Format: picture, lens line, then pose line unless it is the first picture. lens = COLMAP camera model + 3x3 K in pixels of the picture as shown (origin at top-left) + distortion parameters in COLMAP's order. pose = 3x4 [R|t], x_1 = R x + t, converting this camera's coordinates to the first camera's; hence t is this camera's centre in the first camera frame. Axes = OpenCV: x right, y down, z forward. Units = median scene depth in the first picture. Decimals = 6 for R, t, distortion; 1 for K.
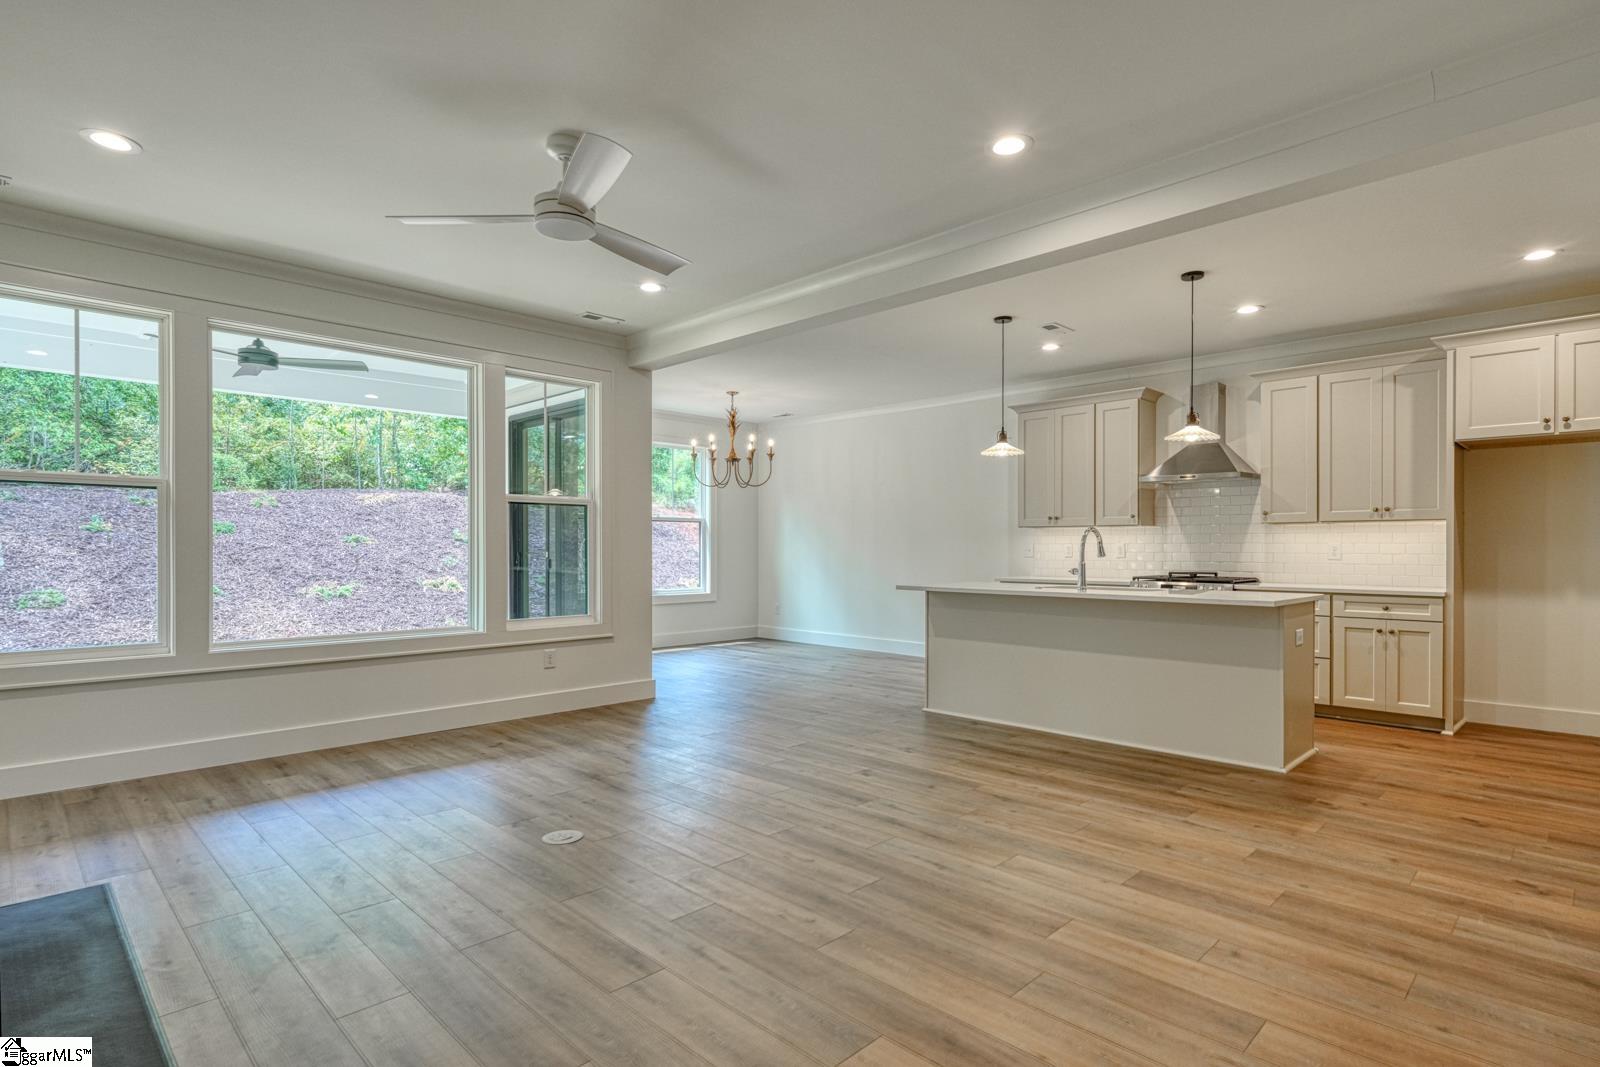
lens RADIAL K [[817.5, 0, 806.1], [0, 817.5, 551.5], [0, 0, 1]] dist [0.003575, 0.001480]
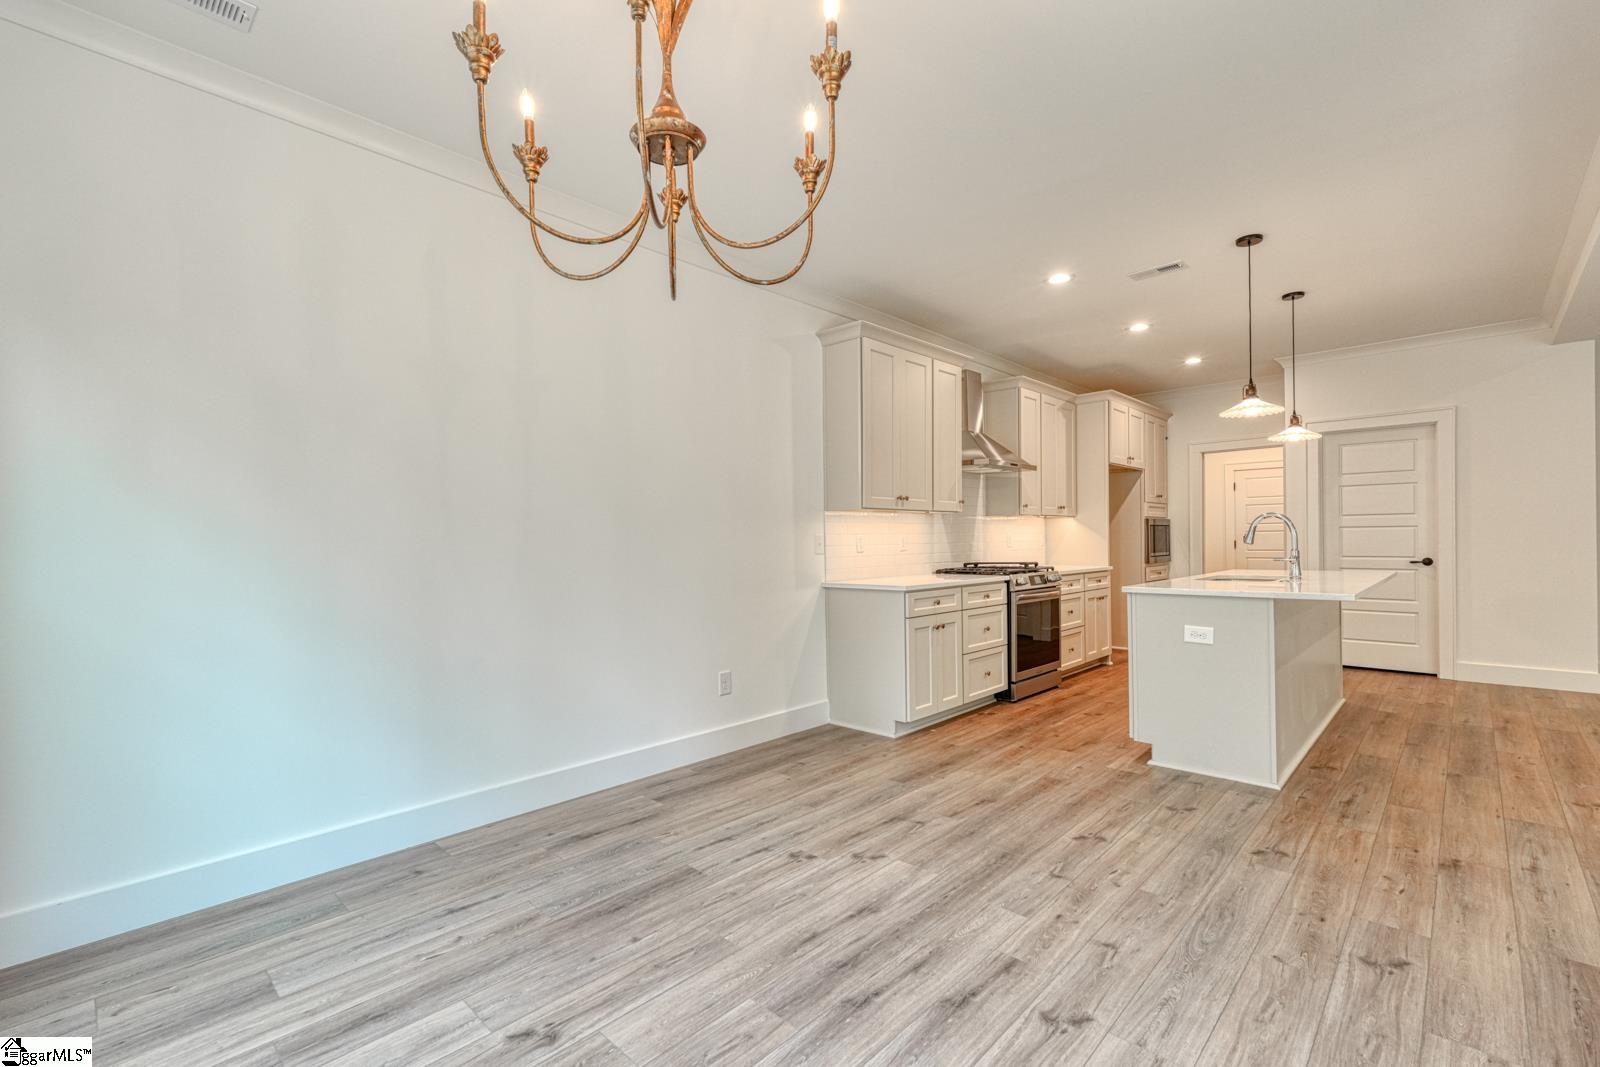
lens RADIAL K [[704.0, 0, 799.6], [0, 704.0, 541.2], [0, 0, 1]] dist [0.002298, 0.000557]
pose [[-0.022075, -0.003625, 0.999750, -0.434477], [0.014915, 0.999881, 0.003955, -0.008496], [-0.999645, 0.014998, -0.022018, 1.503742]]
